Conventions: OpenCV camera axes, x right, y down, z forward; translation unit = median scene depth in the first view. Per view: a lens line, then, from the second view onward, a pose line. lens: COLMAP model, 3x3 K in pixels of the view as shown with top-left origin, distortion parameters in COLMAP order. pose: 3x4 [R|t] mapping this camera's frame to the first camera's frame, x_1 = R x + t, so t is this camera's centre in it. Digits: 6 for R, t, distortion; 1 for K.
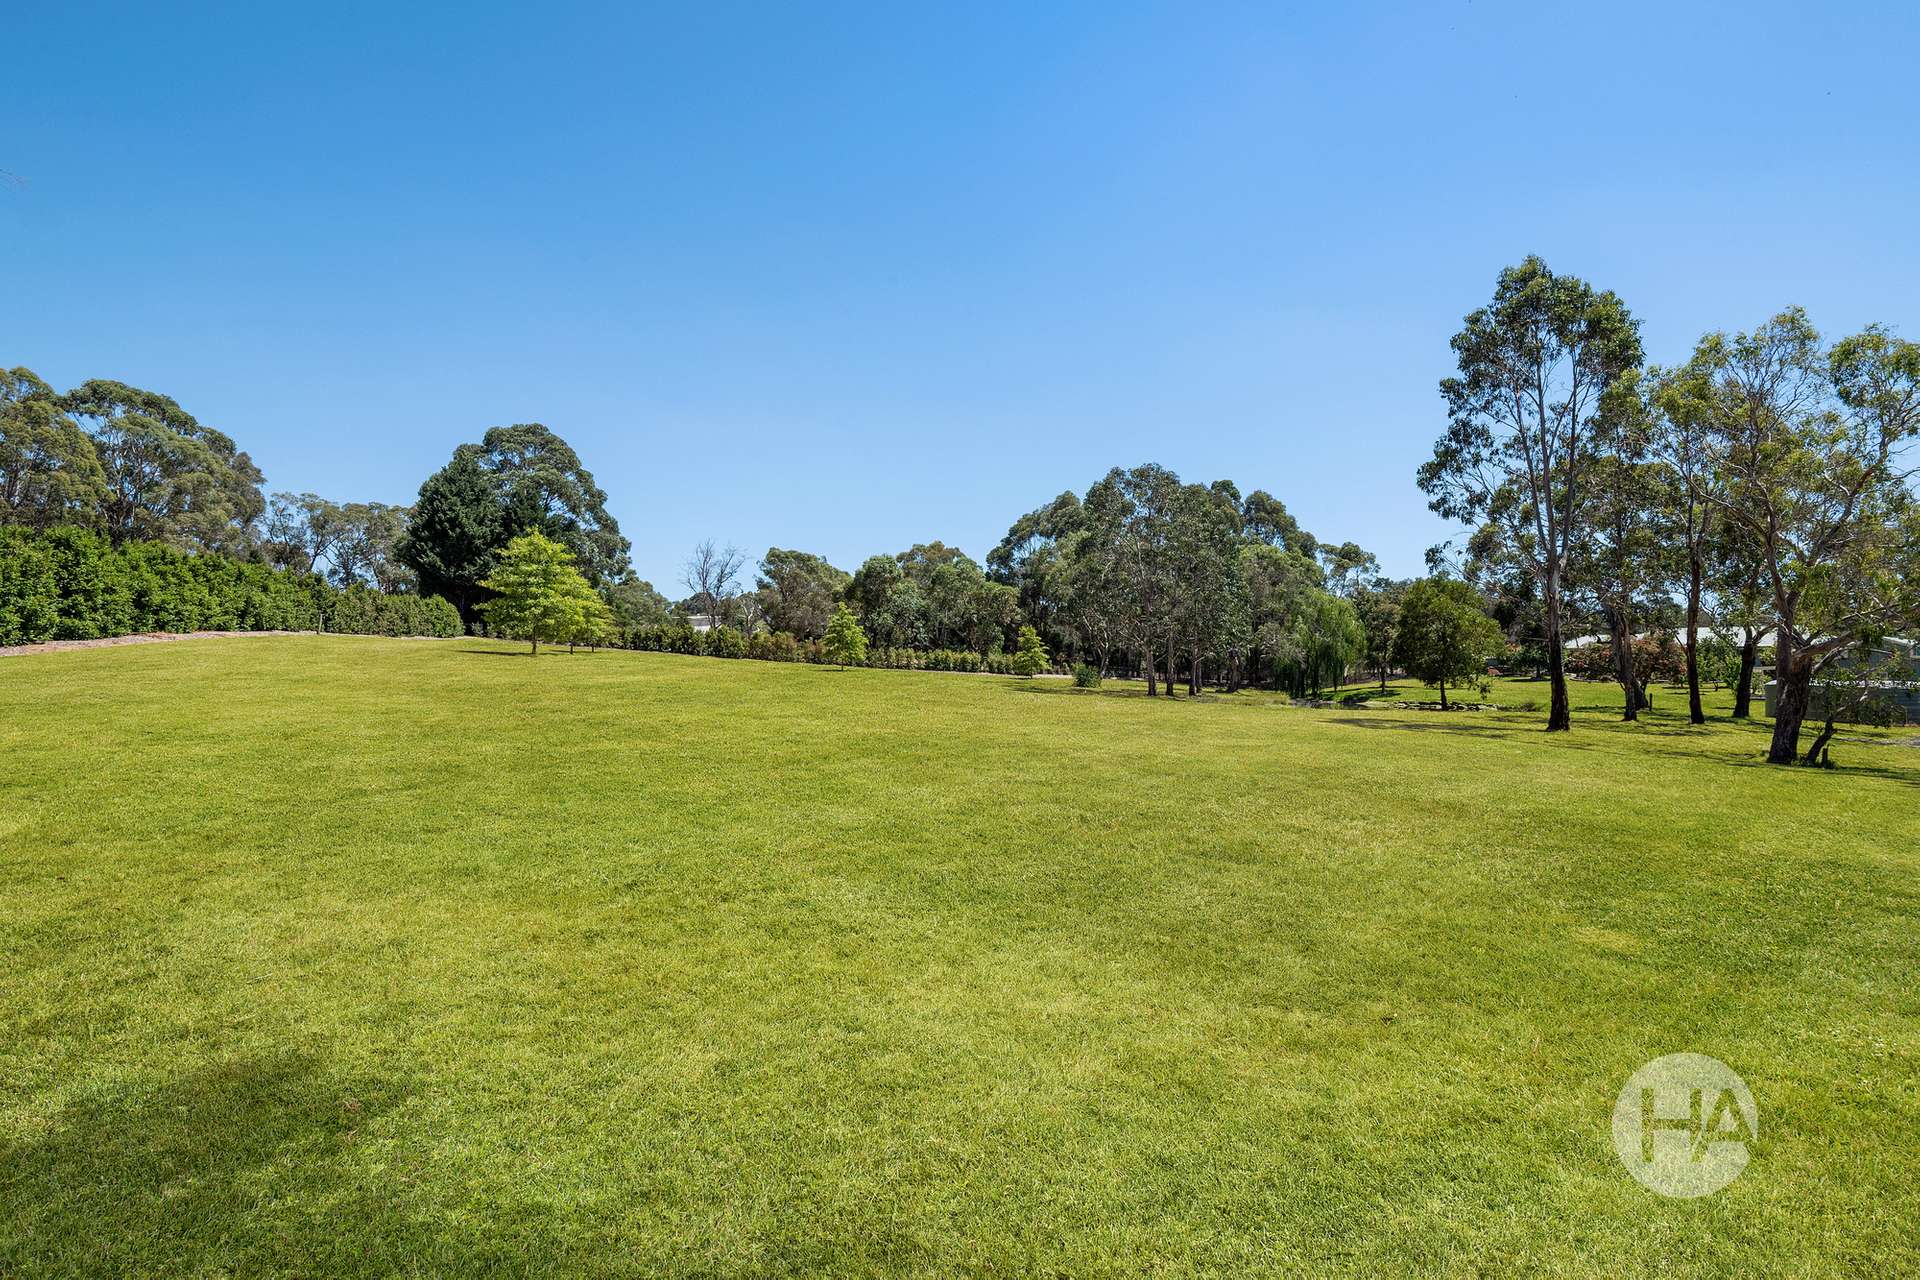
lens RADIAL K [[948.9, 0, 966.7], [0, 948.9, 632.0], [0, 0, 1]] dist [-0.001744, -0.000983]
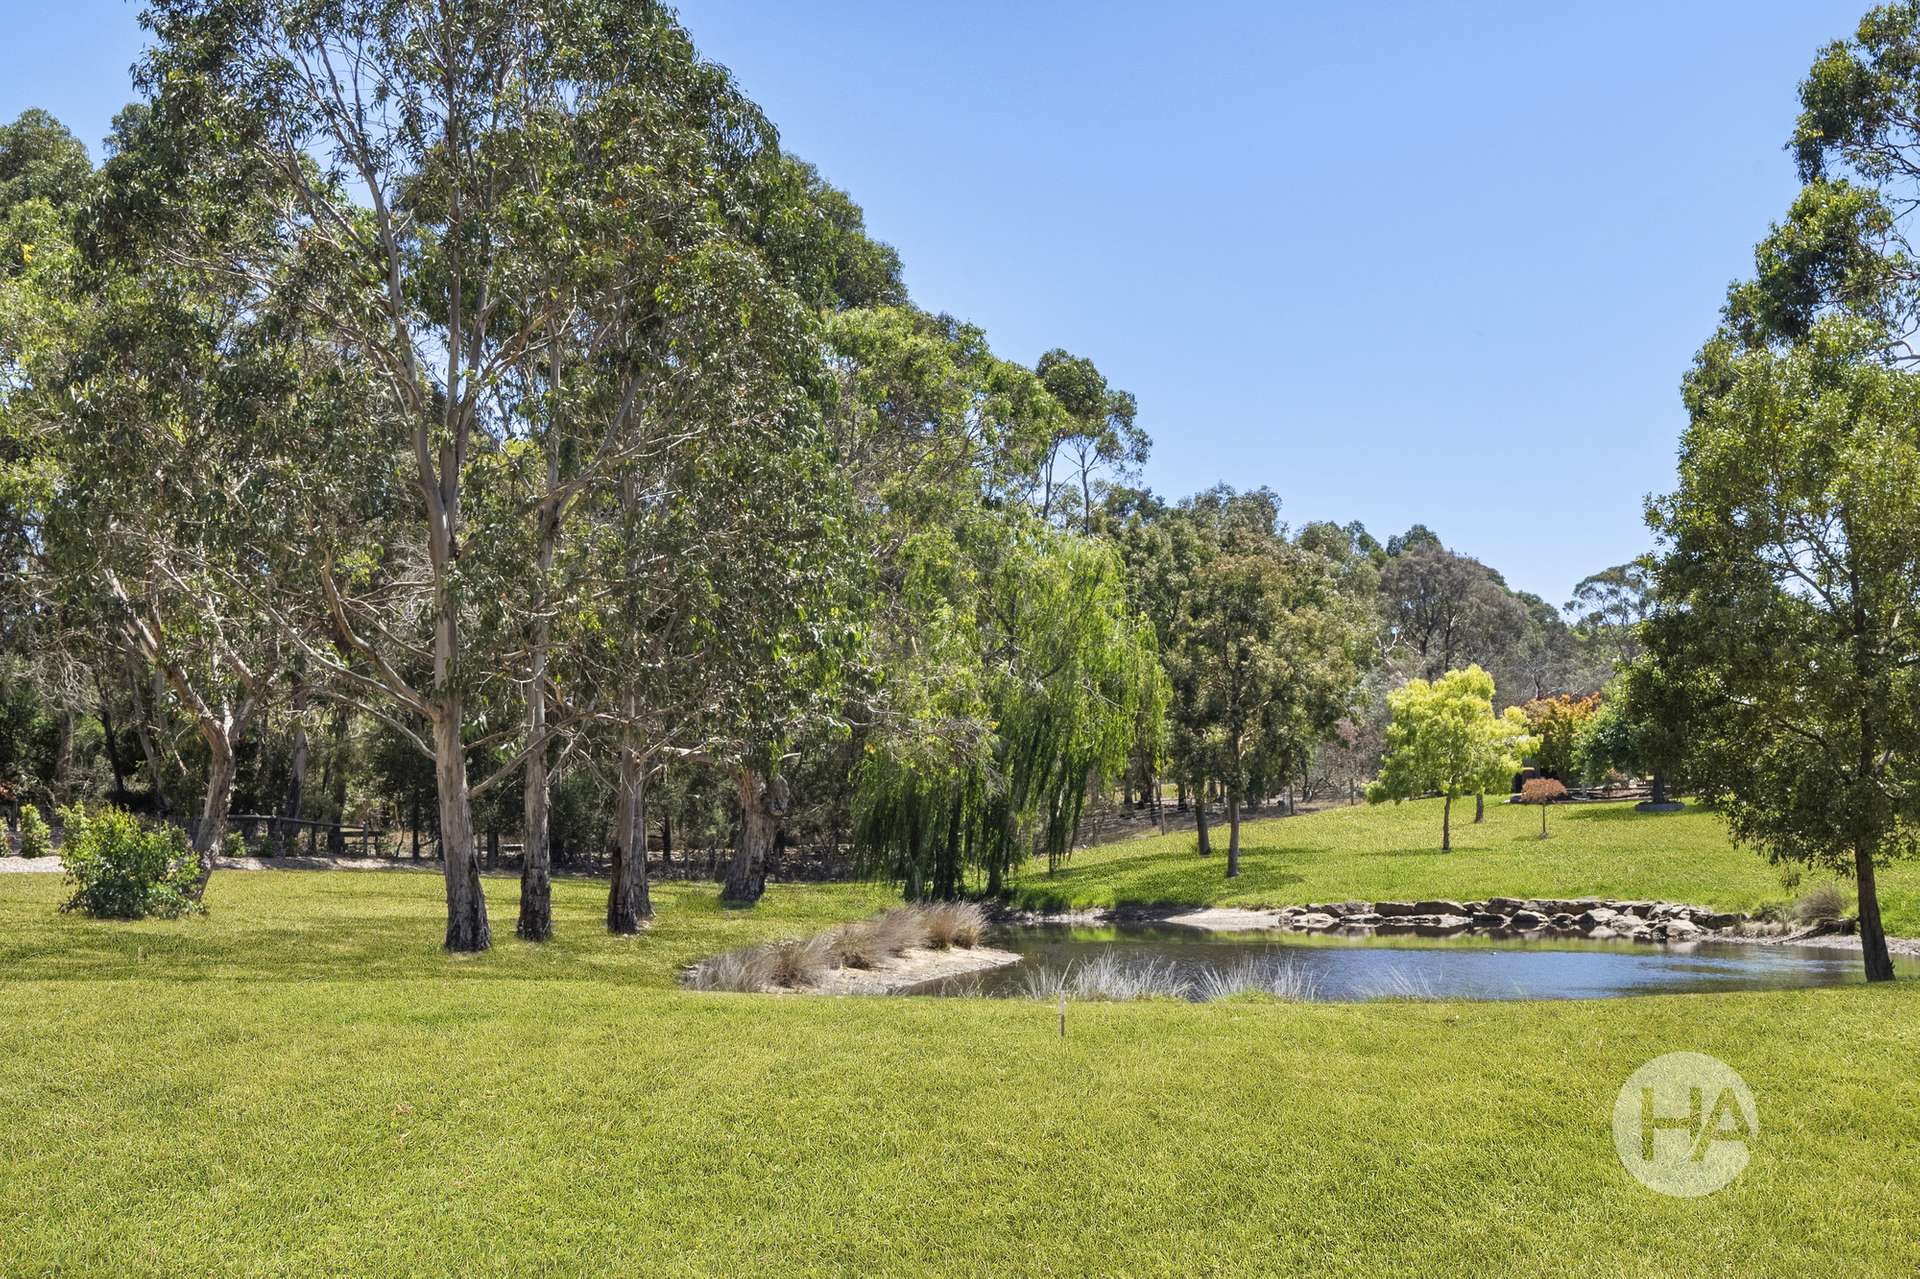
lens RADIAL K [[2940.5, 0, 960.0], [0, 2940.5, 639.5], [0, 0, 1]] dist [0.042451, 0.089633]
pose [[0.916982, -0.011150, 0.398773, 0.025496], [0.019062, 0.999692, -0.015883, 0.007898], [-0.398473, 0.022166, 0.916912, 0.255402]]
